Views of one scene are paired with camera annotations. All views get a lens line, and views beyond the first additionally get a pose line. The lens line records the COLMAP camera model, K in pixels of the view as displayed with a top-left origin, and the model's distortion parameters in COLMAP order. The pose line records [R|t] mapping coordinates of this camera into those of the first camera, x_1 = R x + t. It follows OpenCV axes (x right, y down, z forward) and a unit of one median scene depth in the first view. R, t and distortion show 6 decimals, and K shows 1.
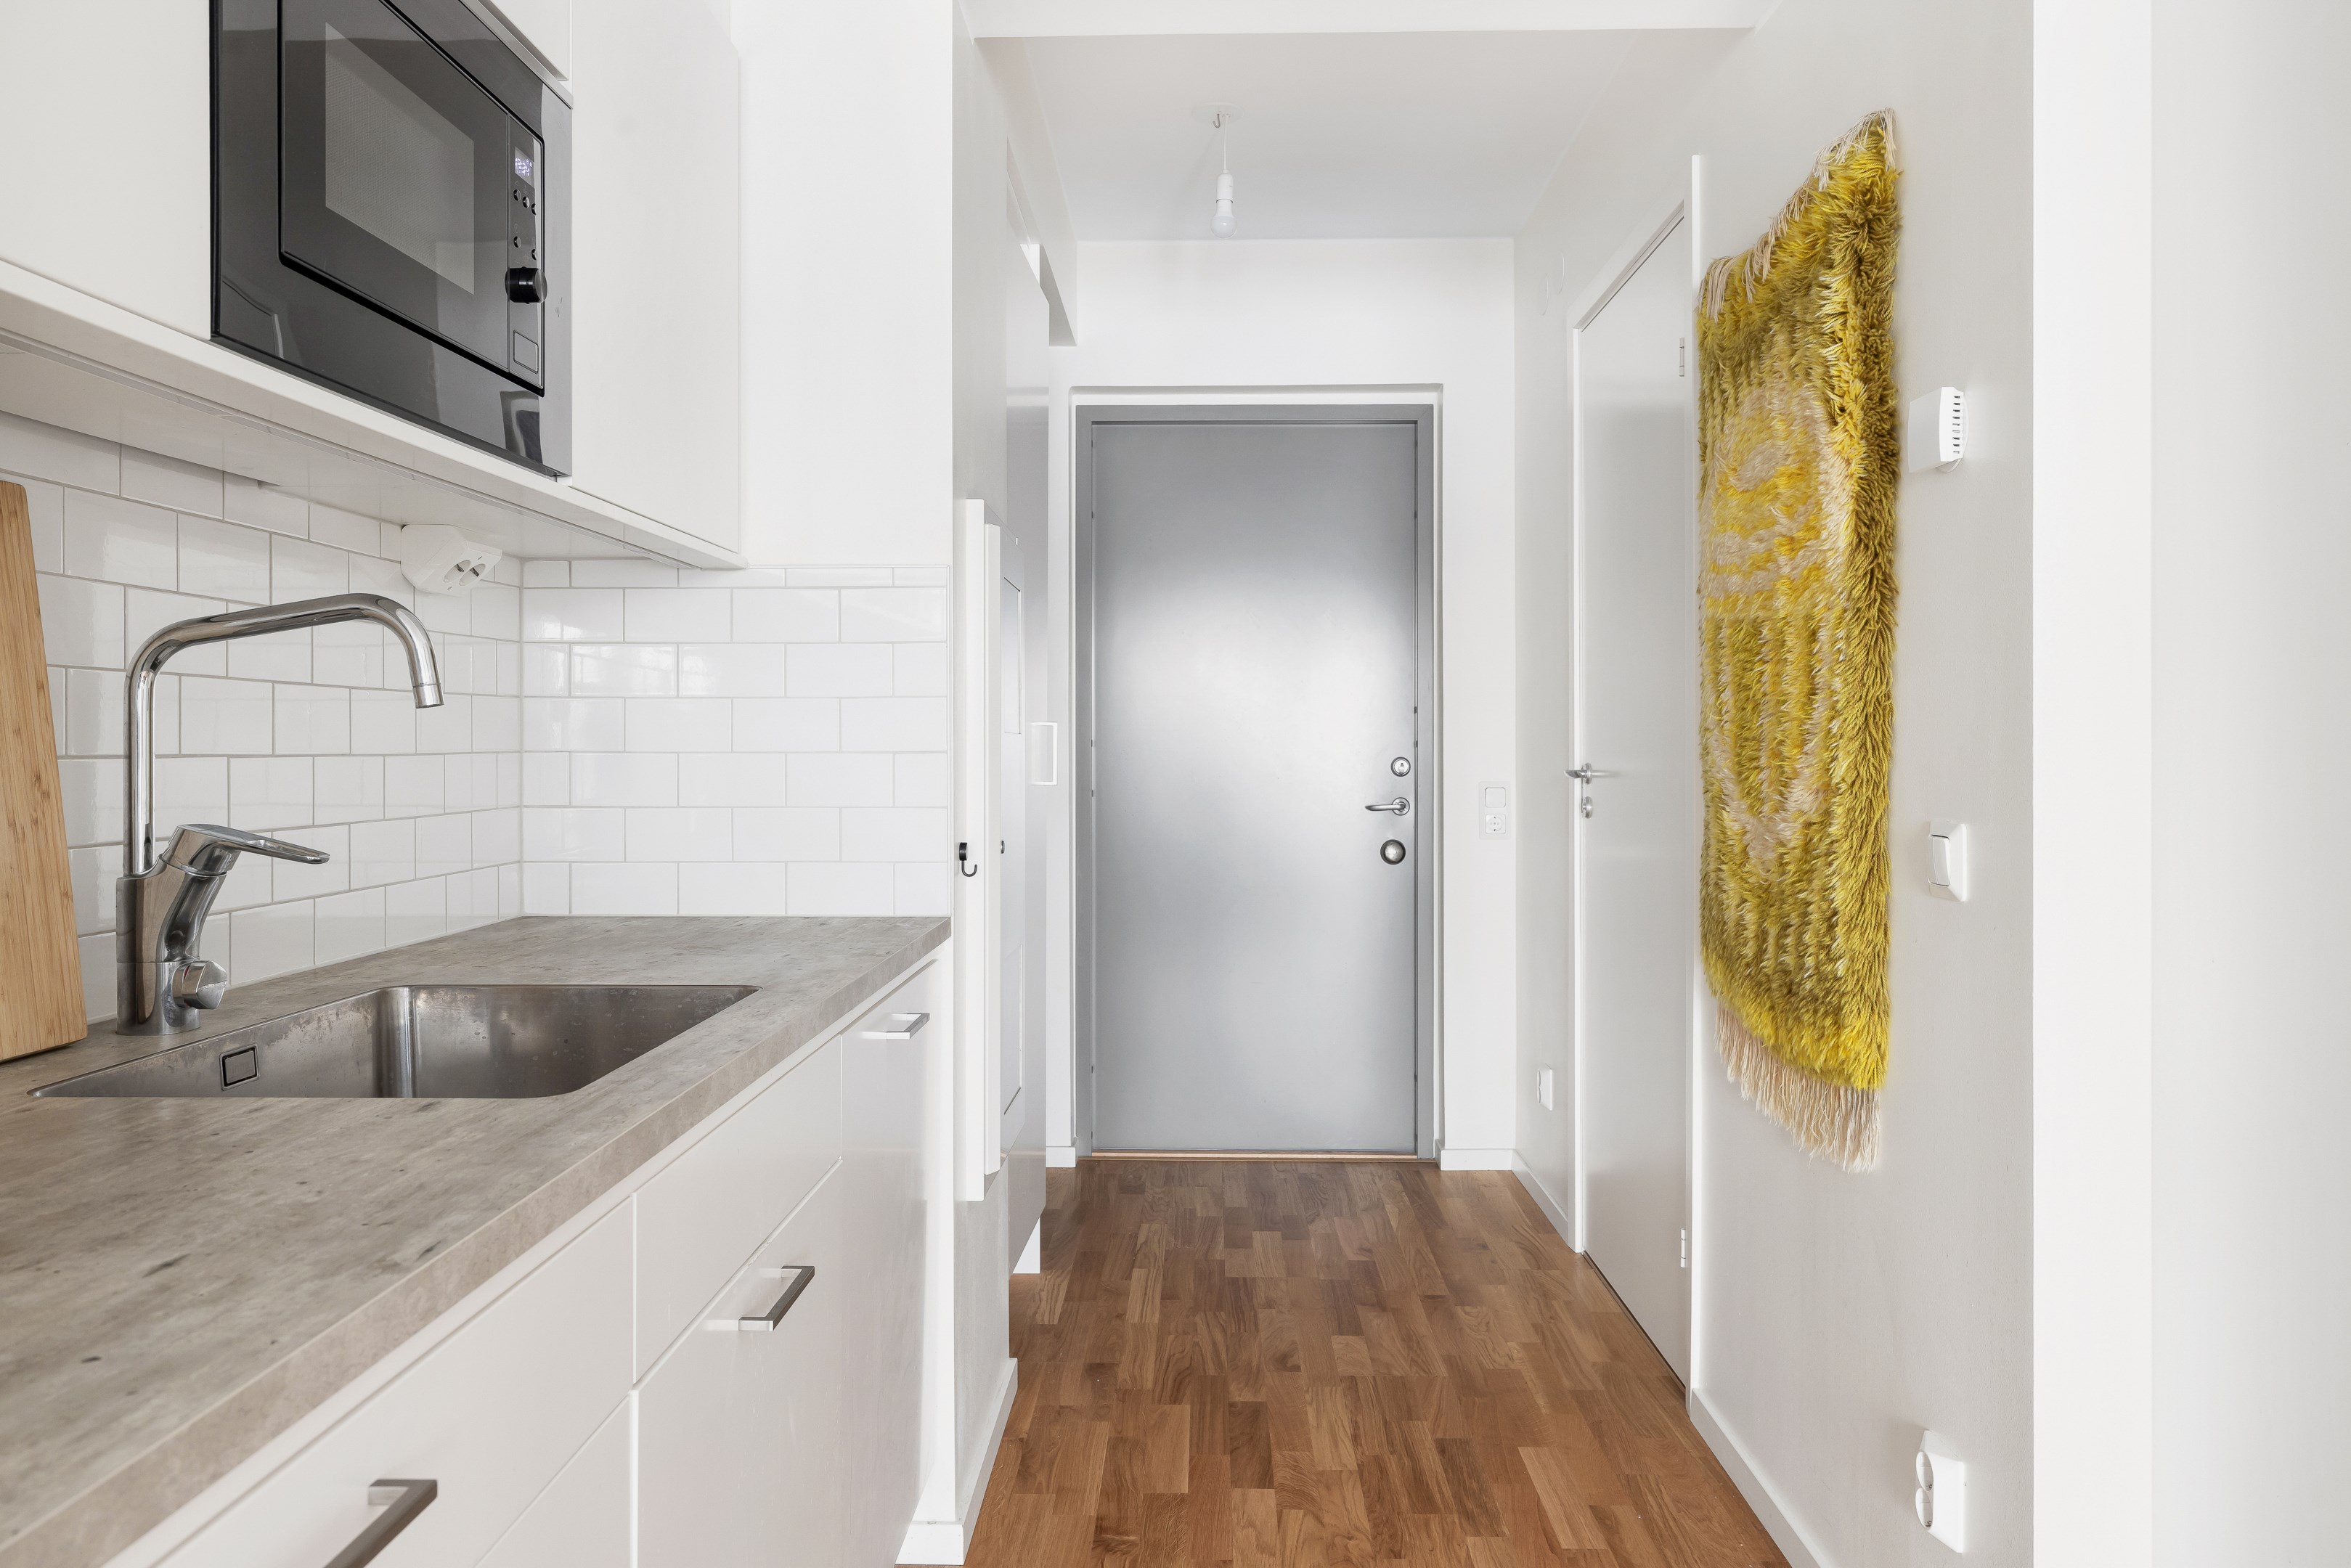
lens RADIAL K [[1650.0, 0, 1175.5], [0, 1650.0, 784.0], [0, 0, 1]] dist [0.000316, -0.000545]
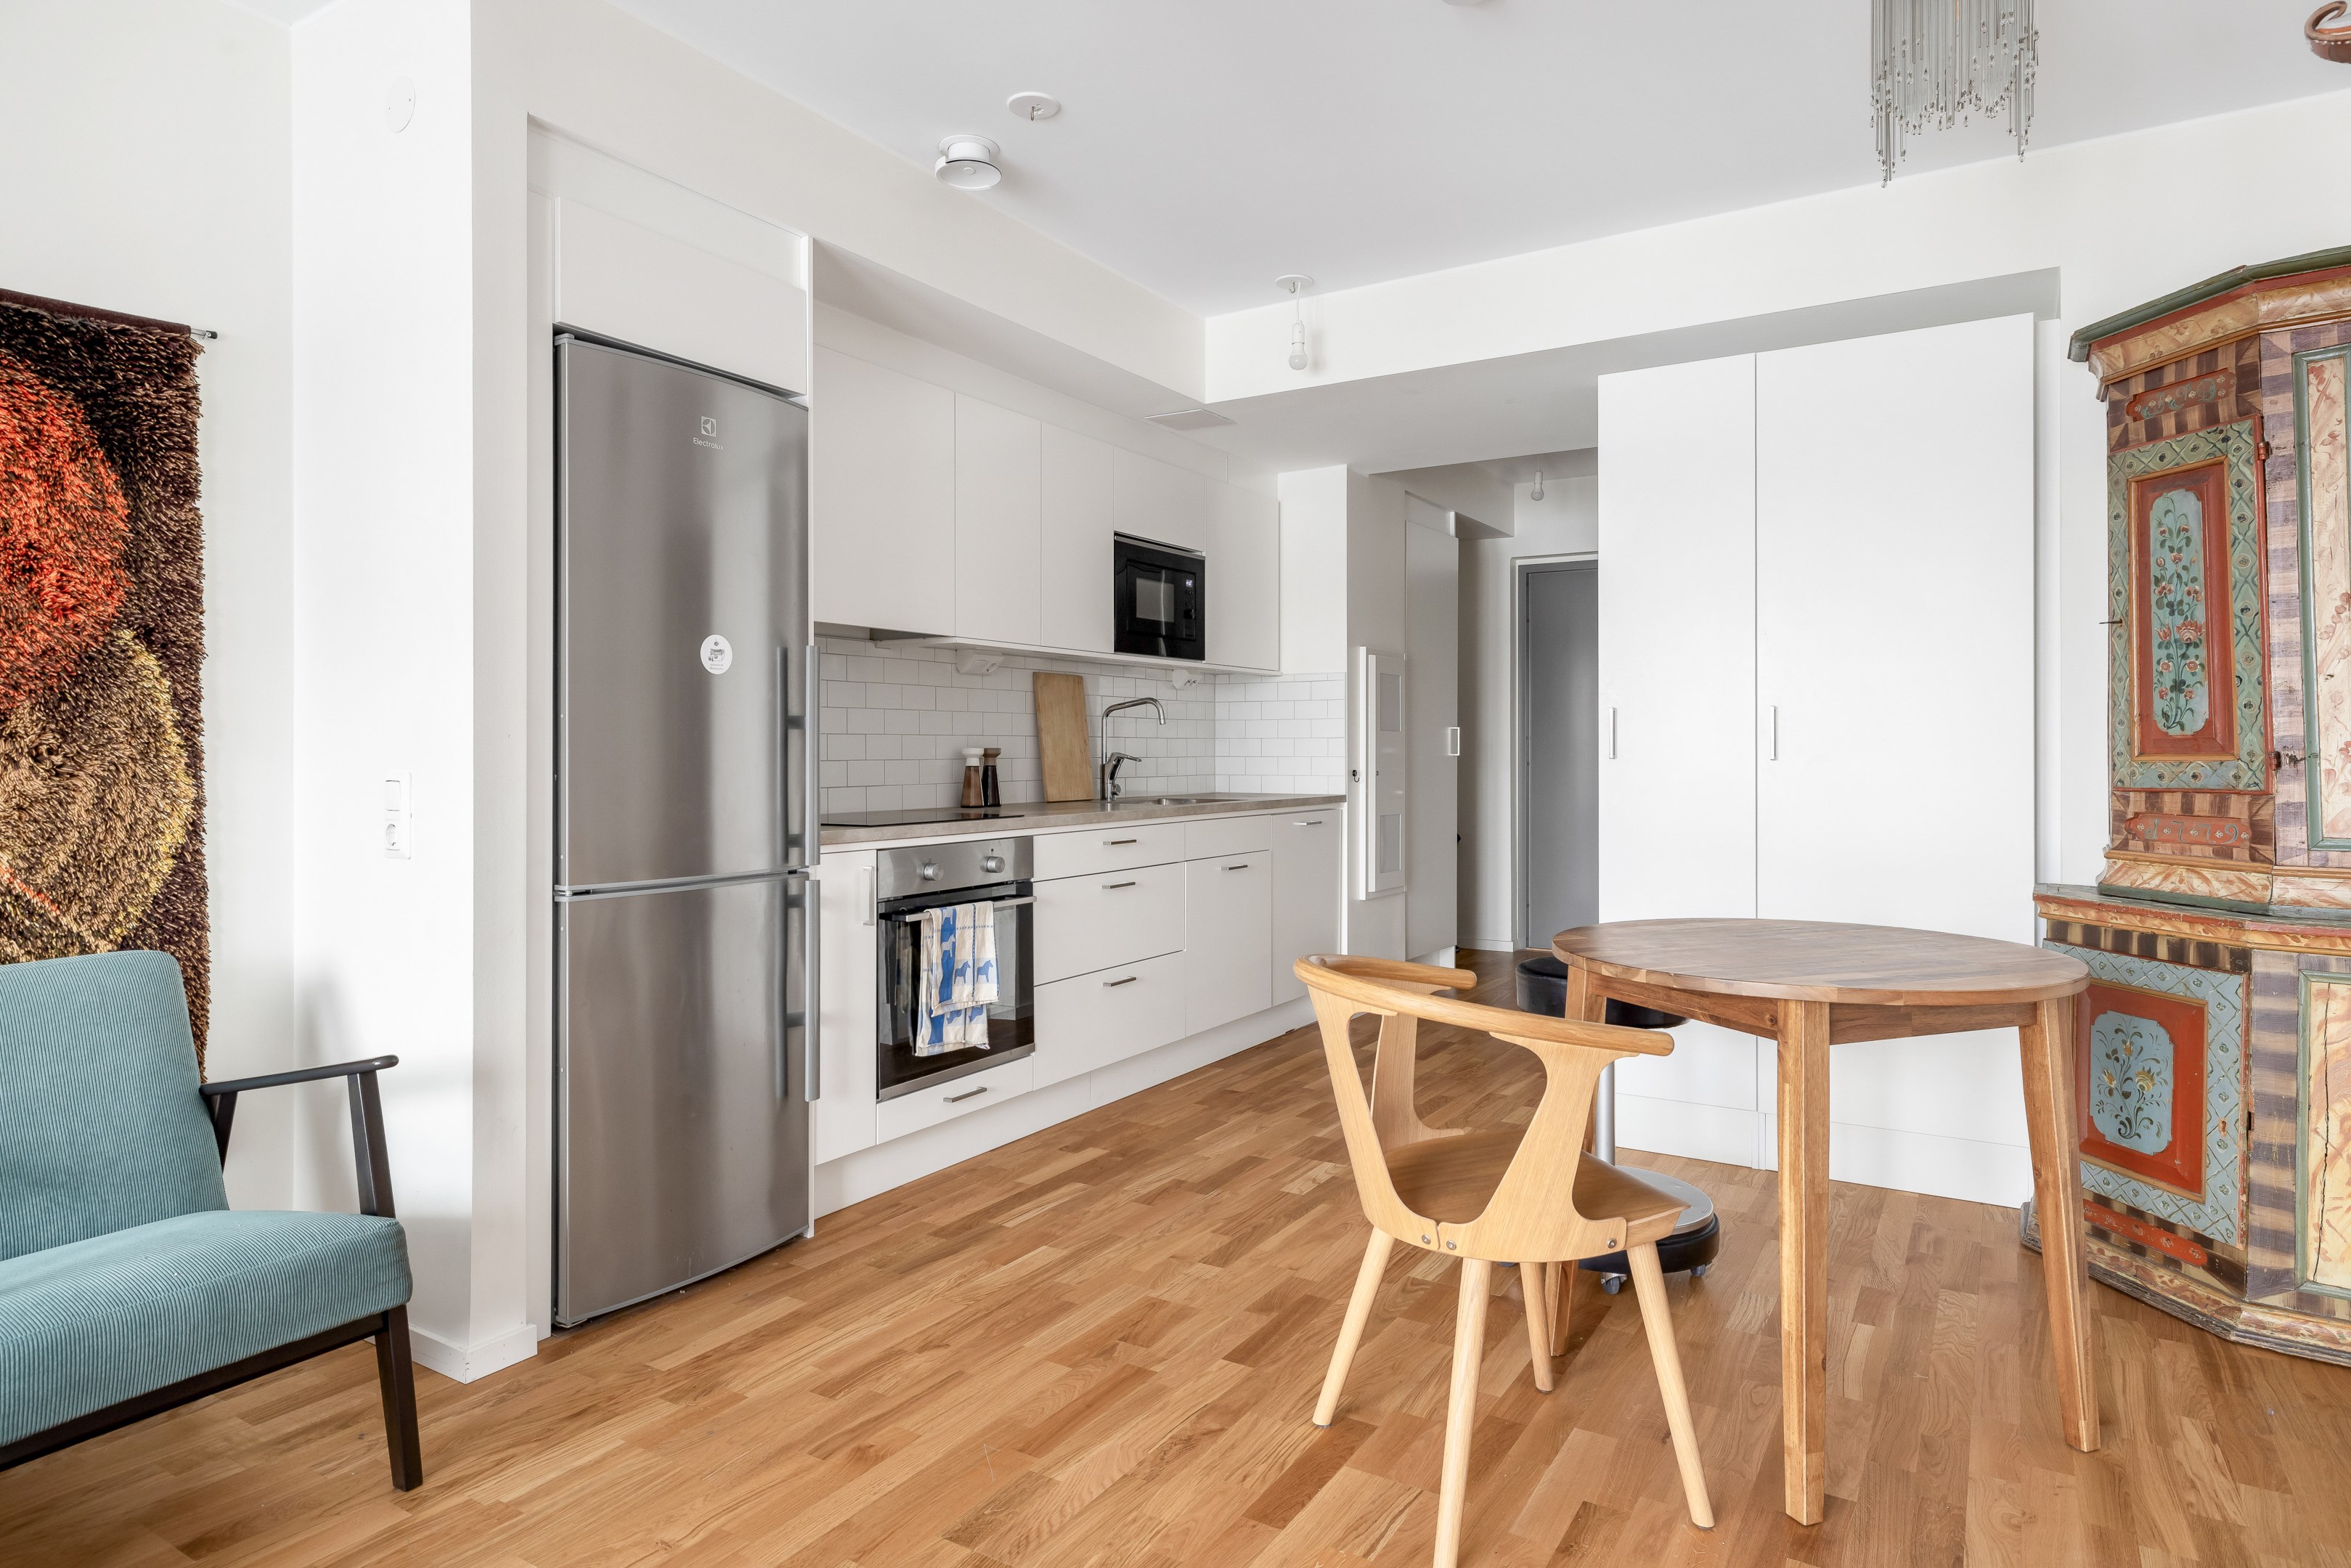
lens RADIAL K [[1372.1, 0, 1172.5], [0, 1372.1, 739.8], [0, 0, 1]] dist [0.004186, 0.000002]
pose [[0.860913, -0.003853, -0.508738, 1.247267], [-0.012300, 0.999521, -0.028385, 0.085545], [0.508604, 0.030695, 0.860453, -1.846283]]
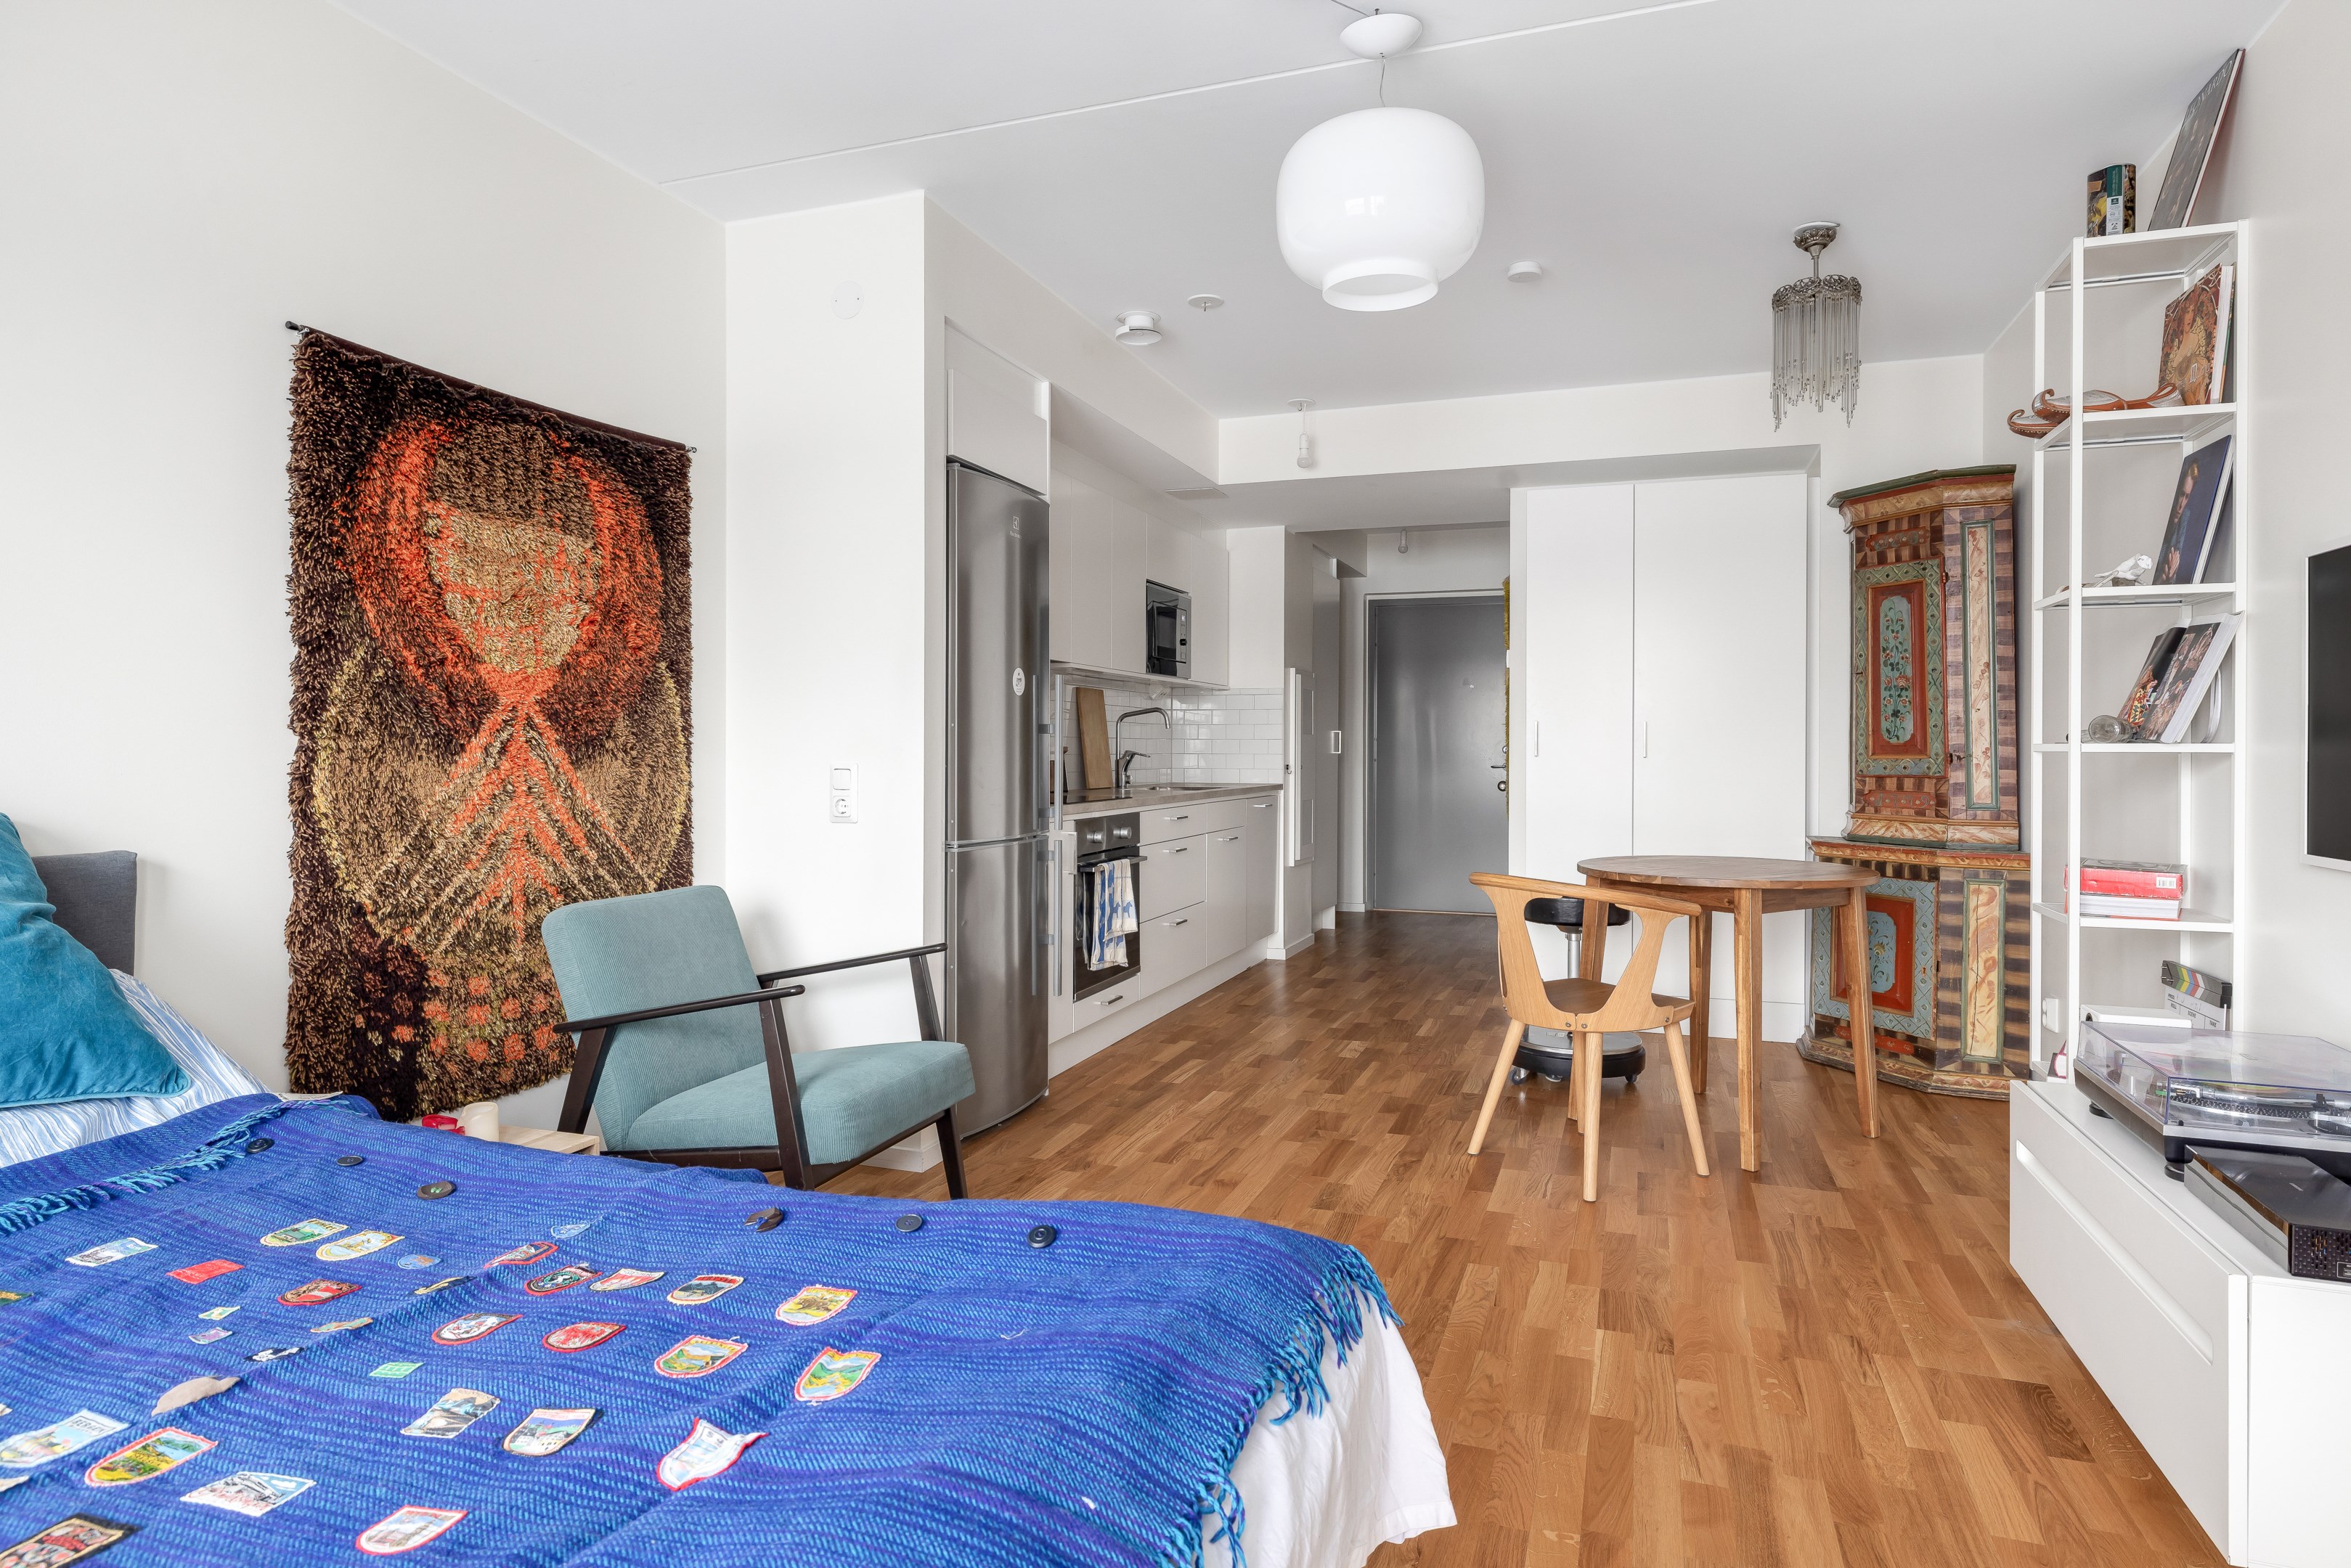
lens RADIAL K [[1372.1, 0, 1172.5], [0, 1372.1, 739.8], [0, 0, 1]] dist [0.004186, 0.000002]
pose [[0.951183, 0.002320, -0.308620, 0.871677], [-0.011760, 0.999518, -0.028732, 0.110995], [0.308405, 0.030958, 0.950751, -3.018441]]
